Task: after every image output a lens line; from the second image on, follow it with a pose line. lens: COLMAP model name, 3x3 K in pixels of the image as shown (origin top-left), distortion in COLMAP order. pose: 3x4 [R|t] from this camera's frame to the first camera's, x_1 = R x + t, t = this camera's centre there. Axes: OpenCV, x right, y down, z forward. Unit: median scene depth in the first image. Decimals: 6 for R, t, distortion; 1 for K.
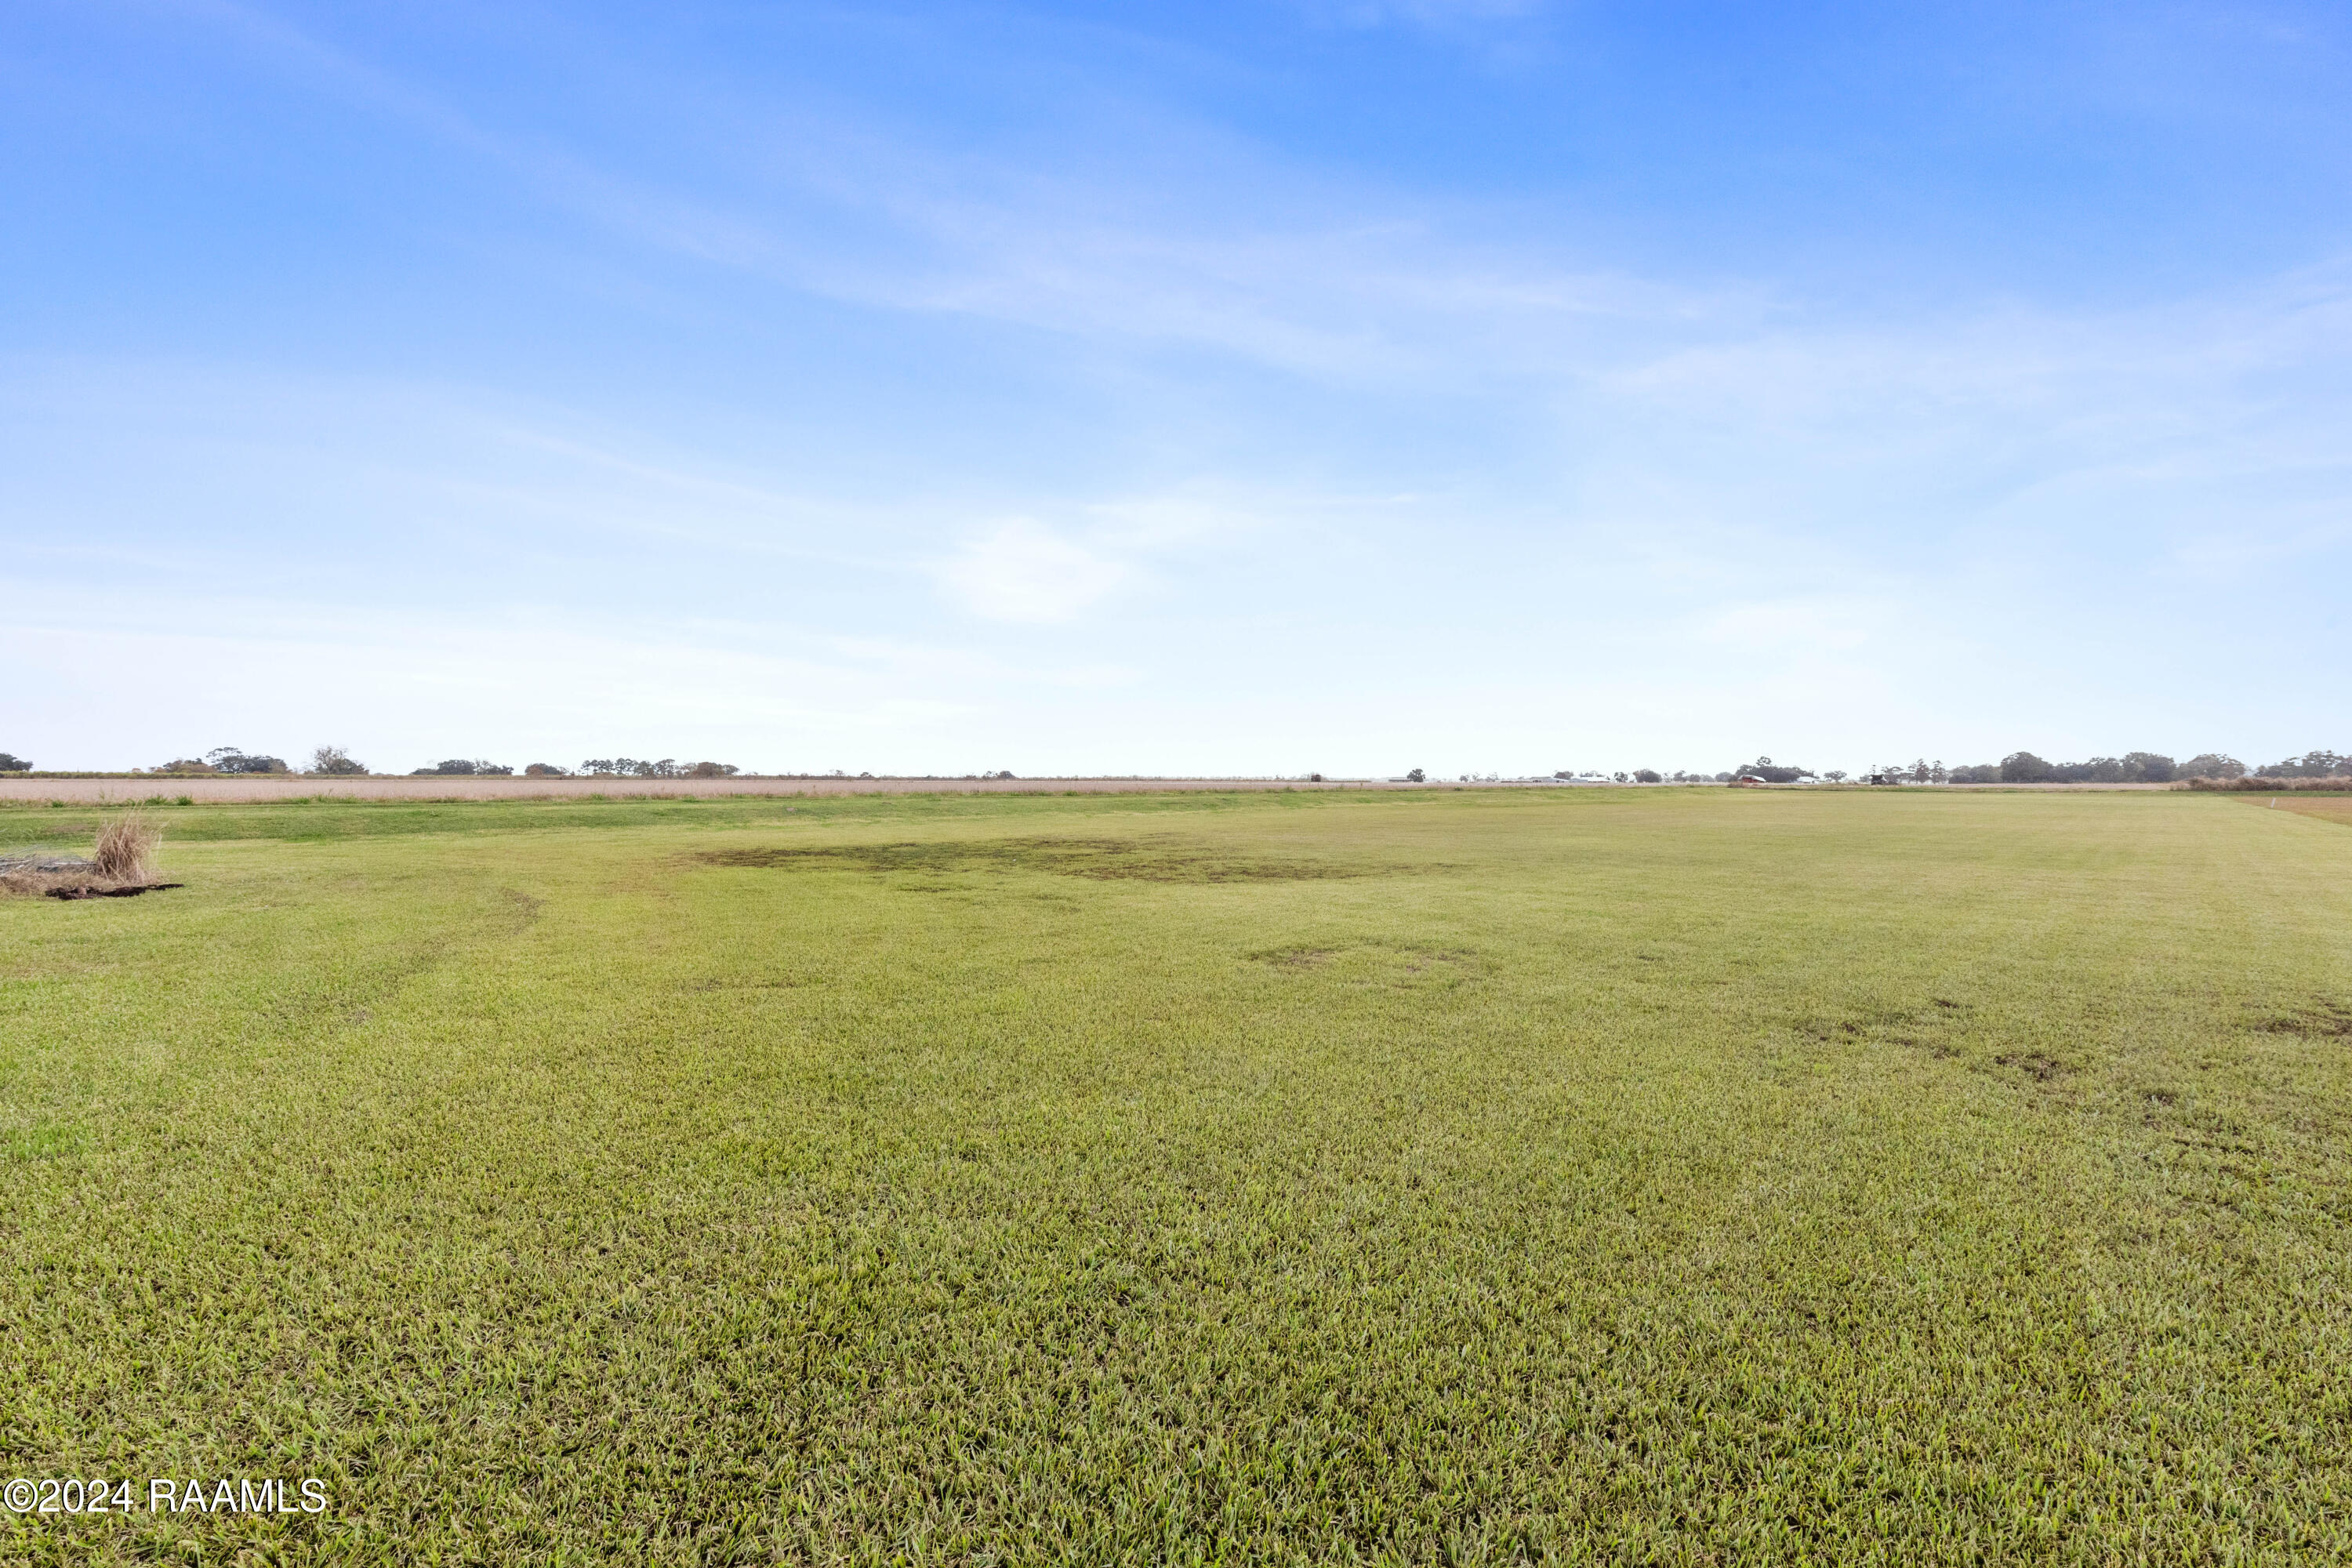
lens RADIAL K [[979.4, 0, 1157.3], [0, 979.4, 801.5], [0, 0, 1]] dist [0.013177, -0.004528]
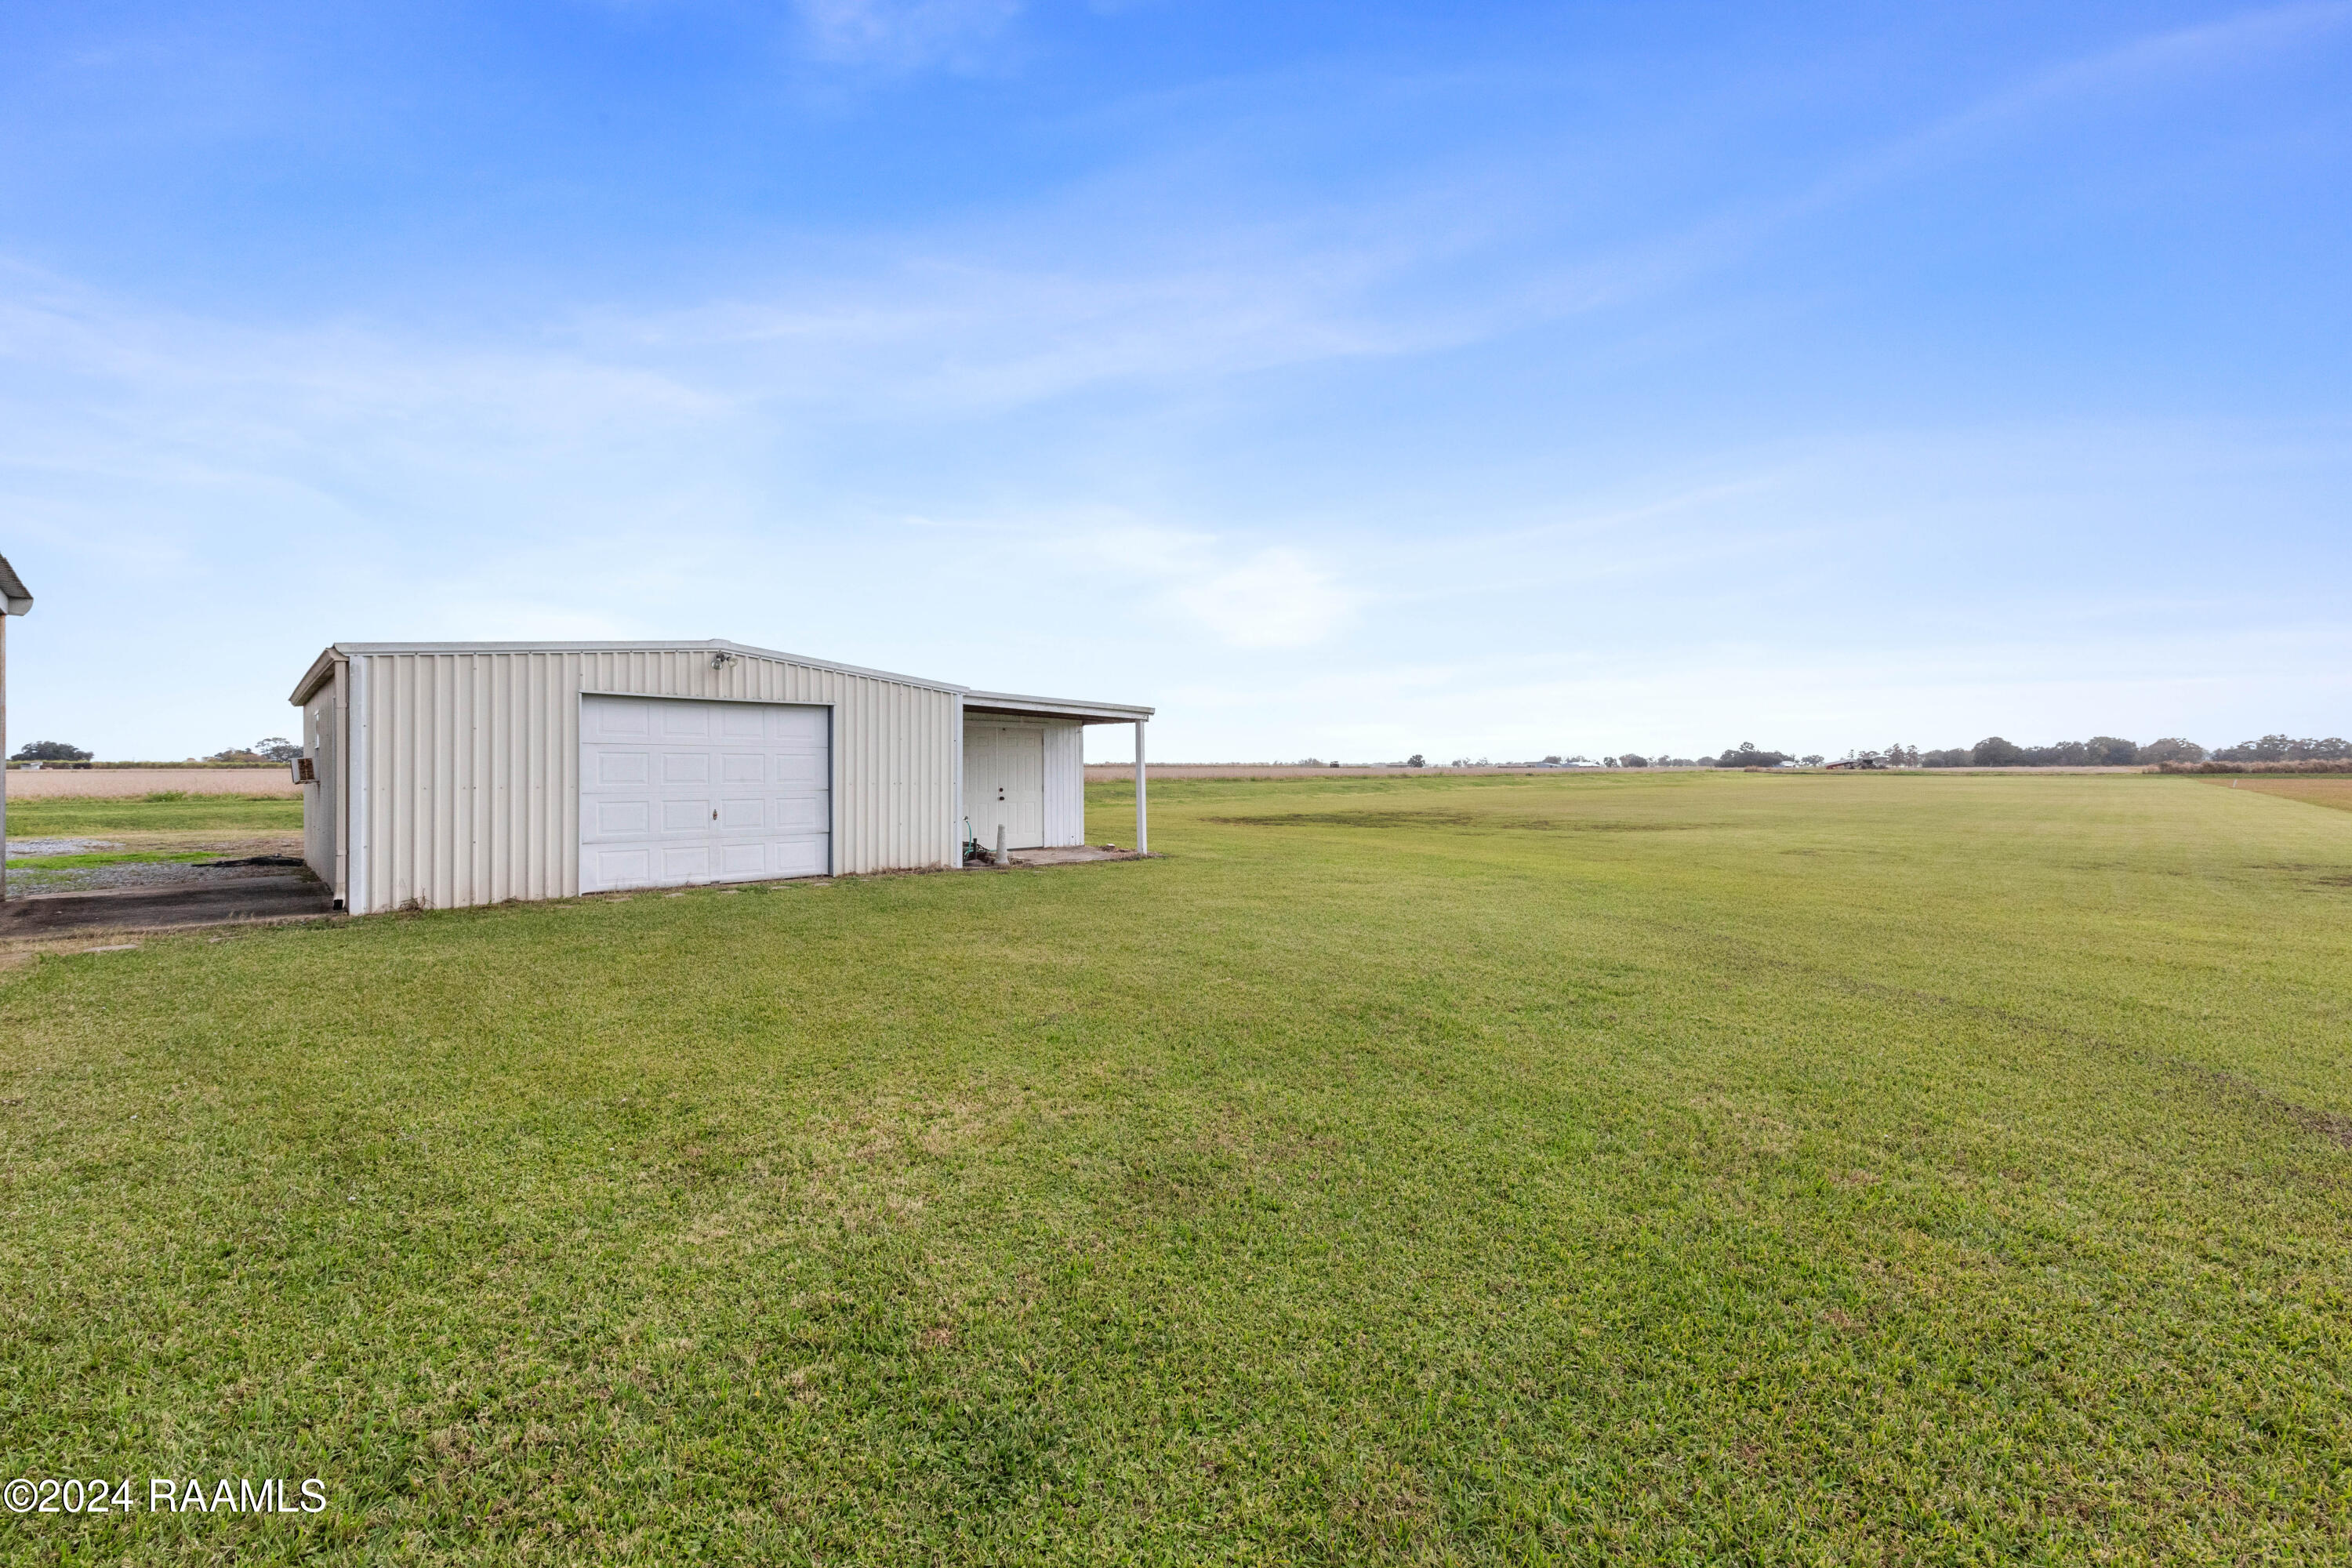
lens RADIAL K [[979.4, 0, 1161.6], [0, 979.4, 771.6], [0, 0, 1]] dist [0.013177, -0.004528]
pose [[0.999767, -0.003421, 0.021331, -0.087618], [0.003768, 0.999861, -0.016267, 0.000987], [-0.021272, 0.016344, 0.999640, -0.078426]]
